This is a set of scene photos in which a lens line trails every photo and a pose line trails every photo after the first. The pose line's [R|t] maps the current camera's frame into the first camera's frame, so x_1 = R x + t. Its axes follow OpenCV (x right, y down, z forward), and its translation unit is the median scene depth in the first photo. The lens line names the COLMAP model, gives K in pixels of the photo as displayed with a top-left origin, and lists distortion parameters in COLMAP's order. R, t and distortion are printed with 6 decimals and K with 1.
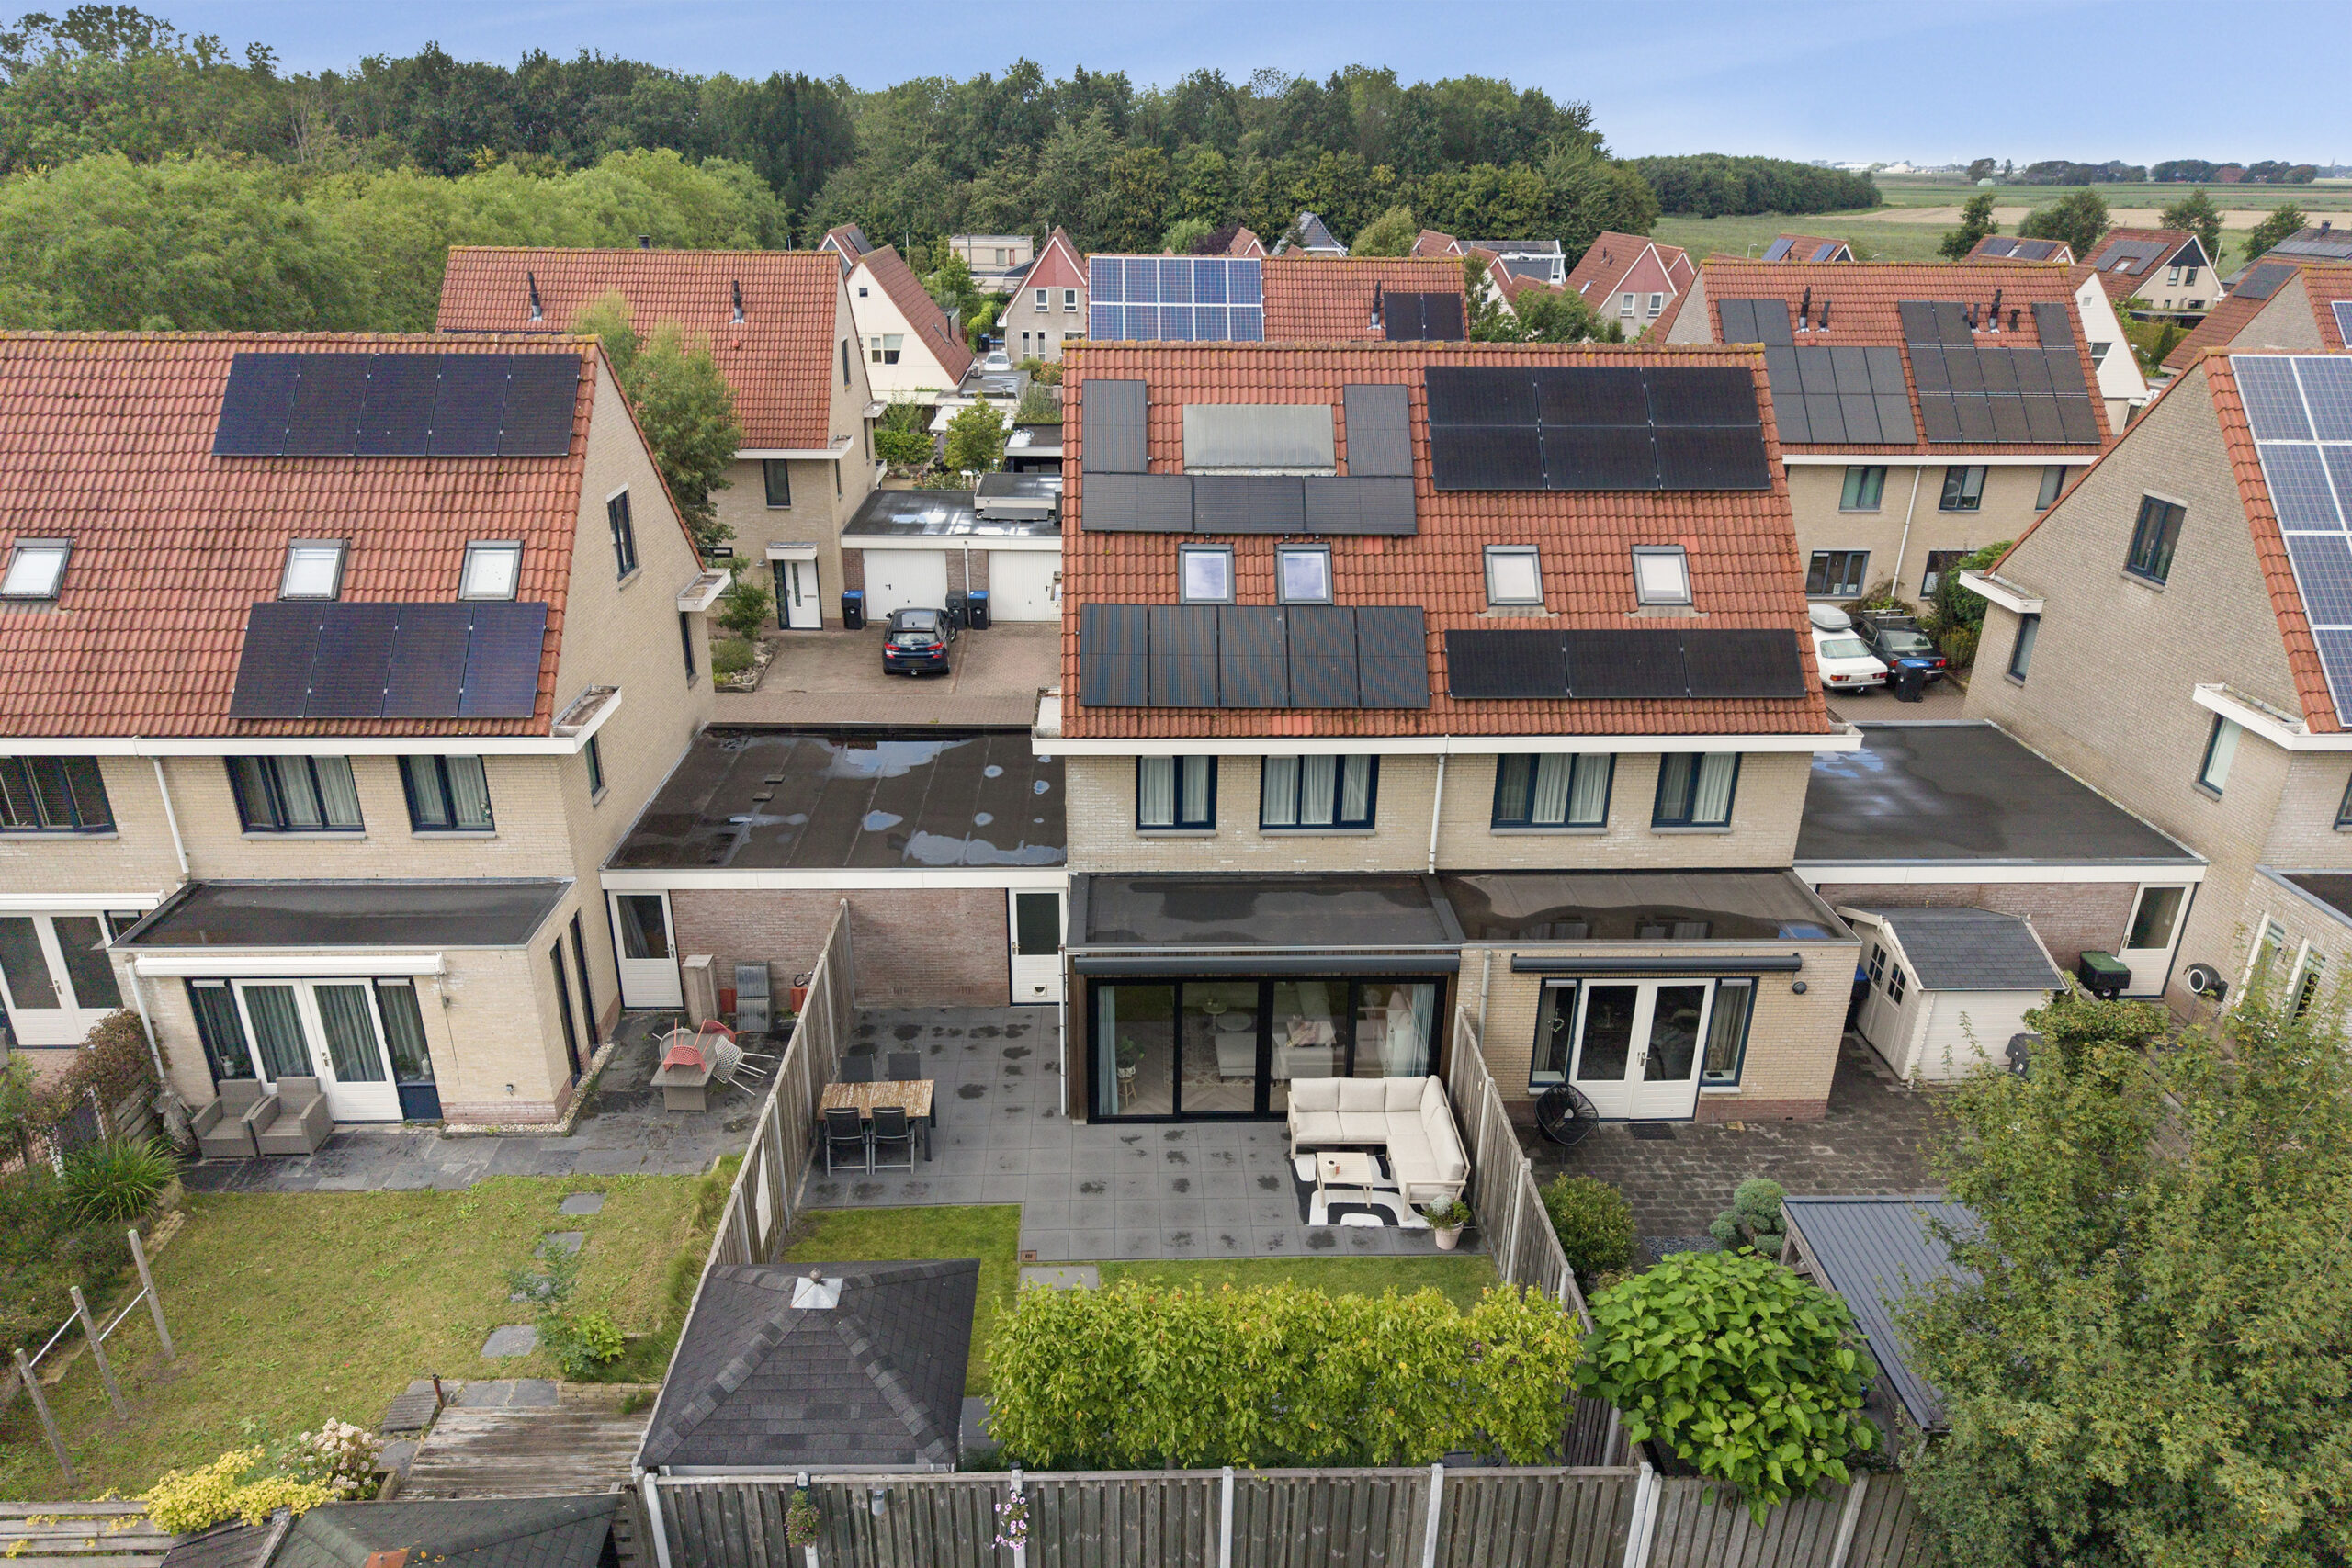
lens RADIAL K [[1578.3, 0, 1175.2], [0, 1578.3, 839.3], [0, 0, 1]] dist [0.051078, -0.067091]
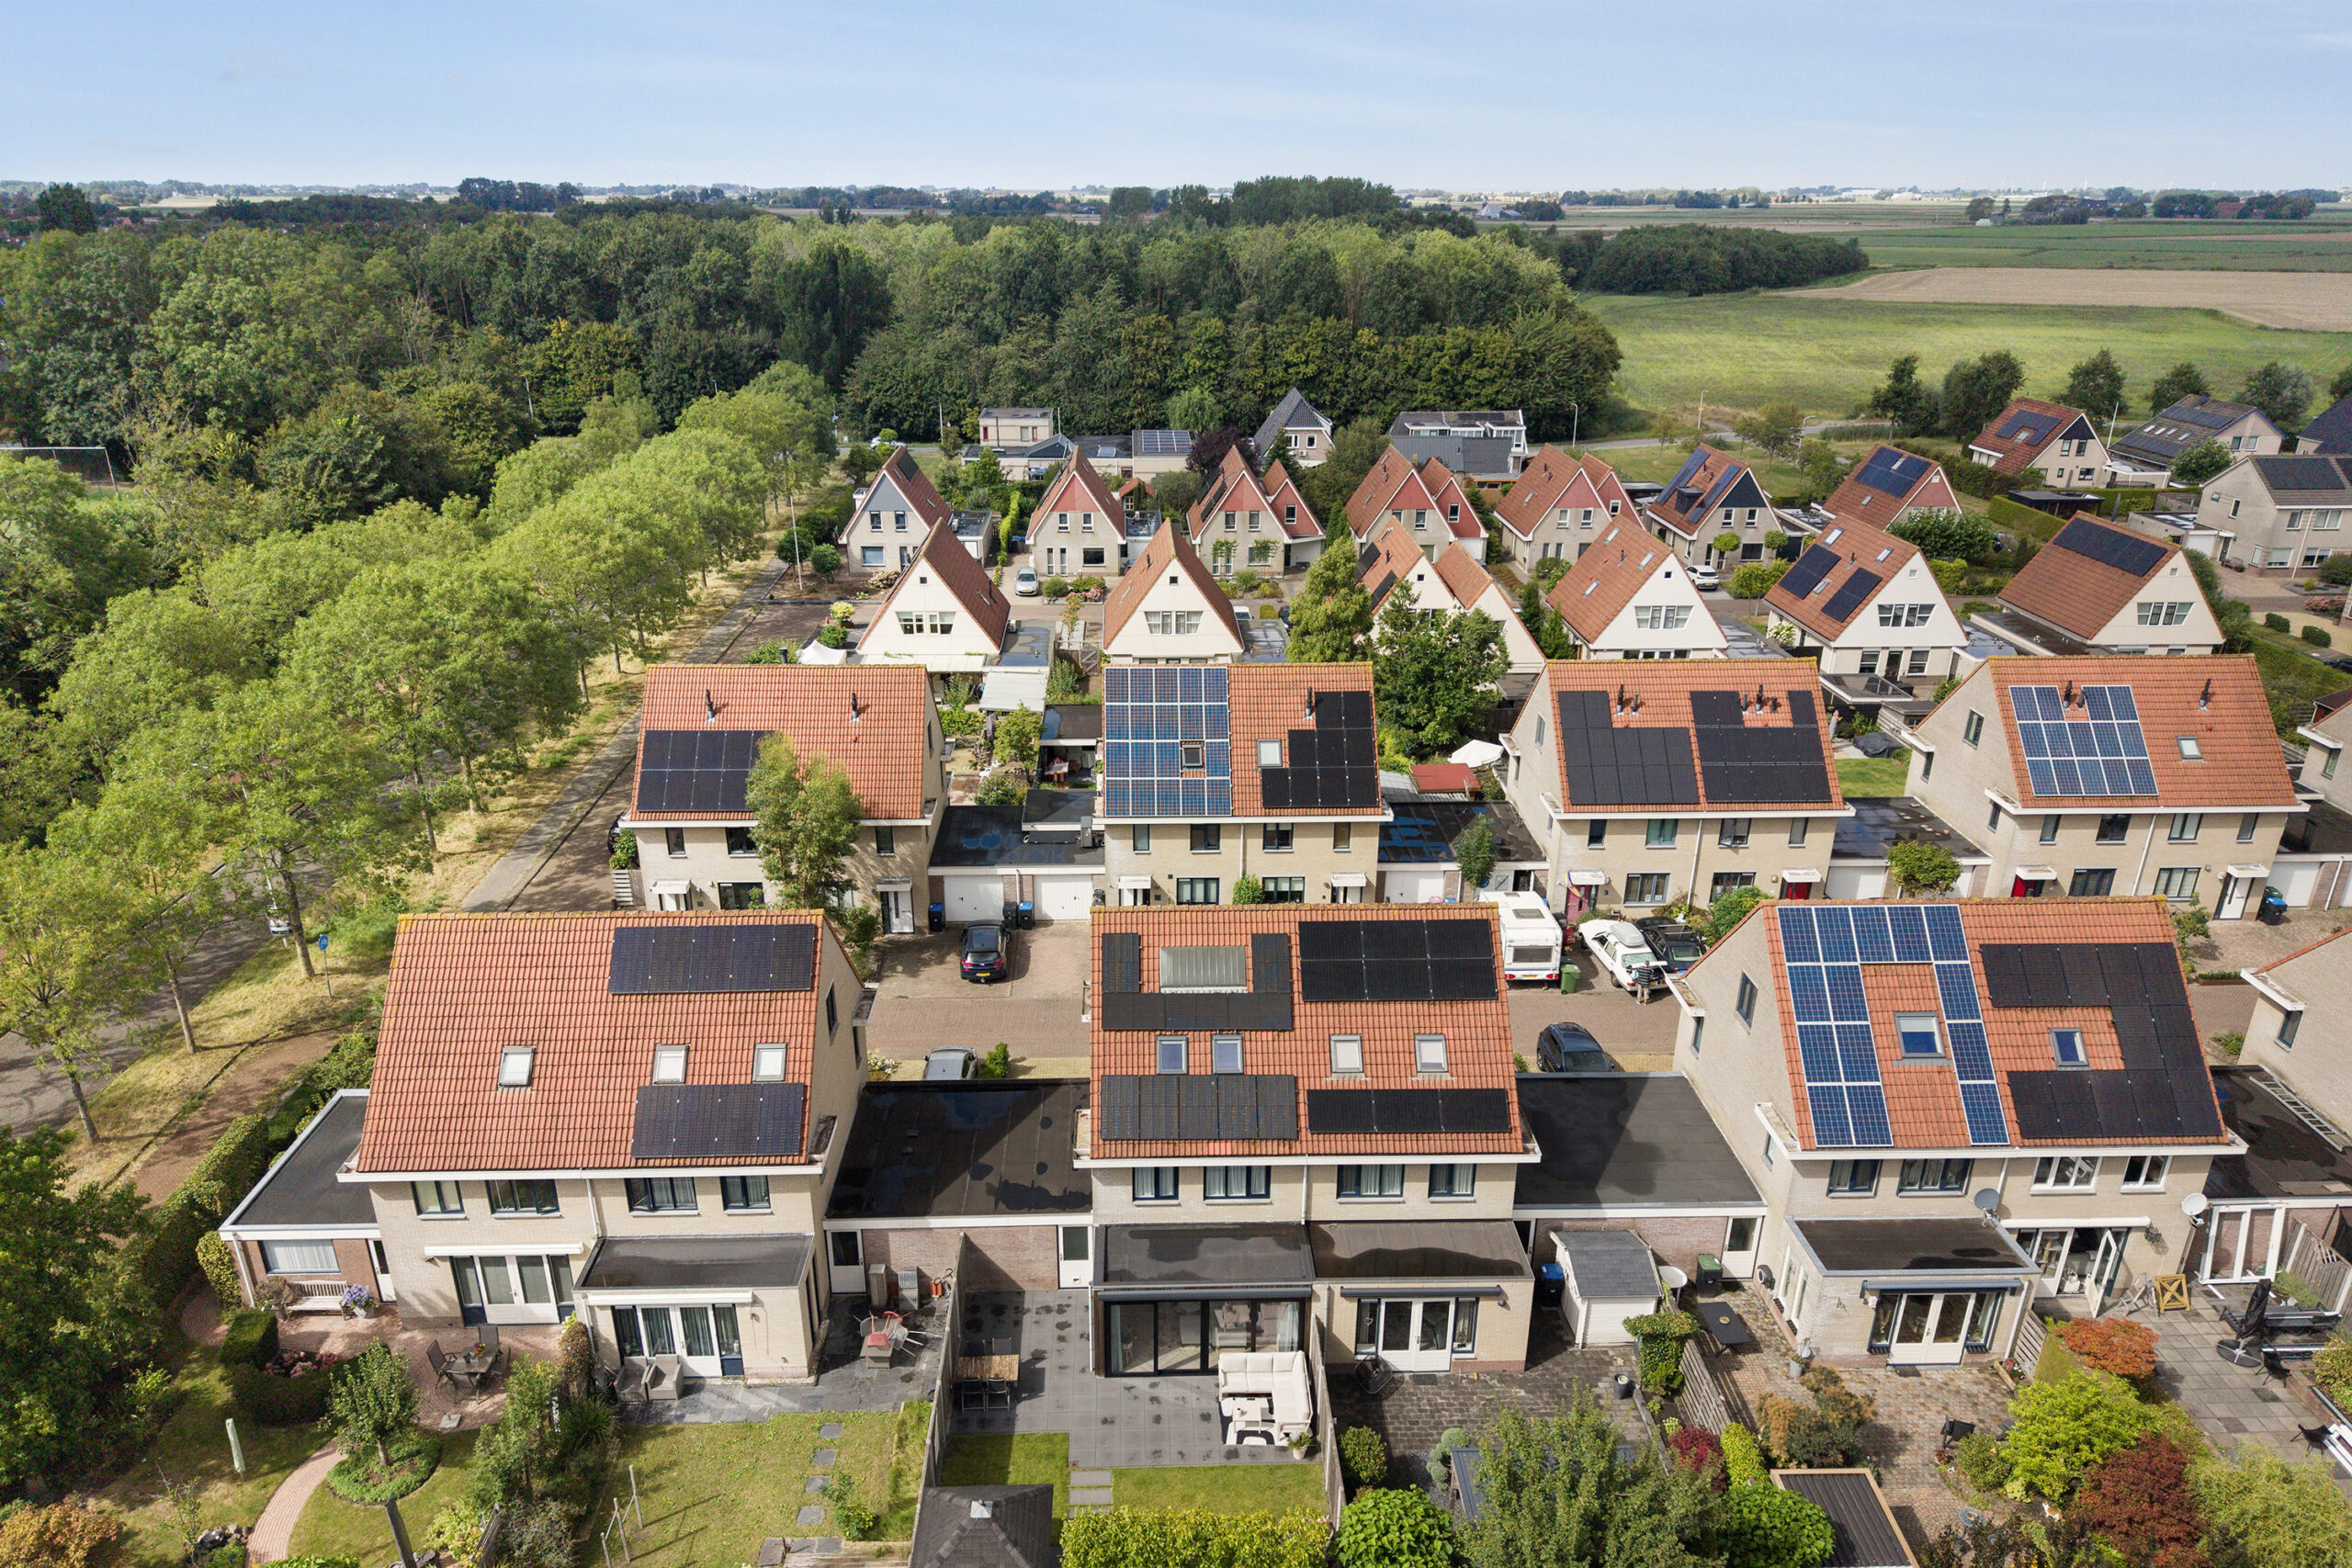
lens RADIAL K [[1680.0, 0, 1176.0], [0, 1680.0, 784.0], [0, 0, 1]] dist [0.086840, -0.189129]
pose [[0.999897, -0.006905, -0.012584, 0.050469], [0.006707, 0.999853, -0.015755, -0.439839], [0.012691, 0.015669, 0.999797, -0.876133]]
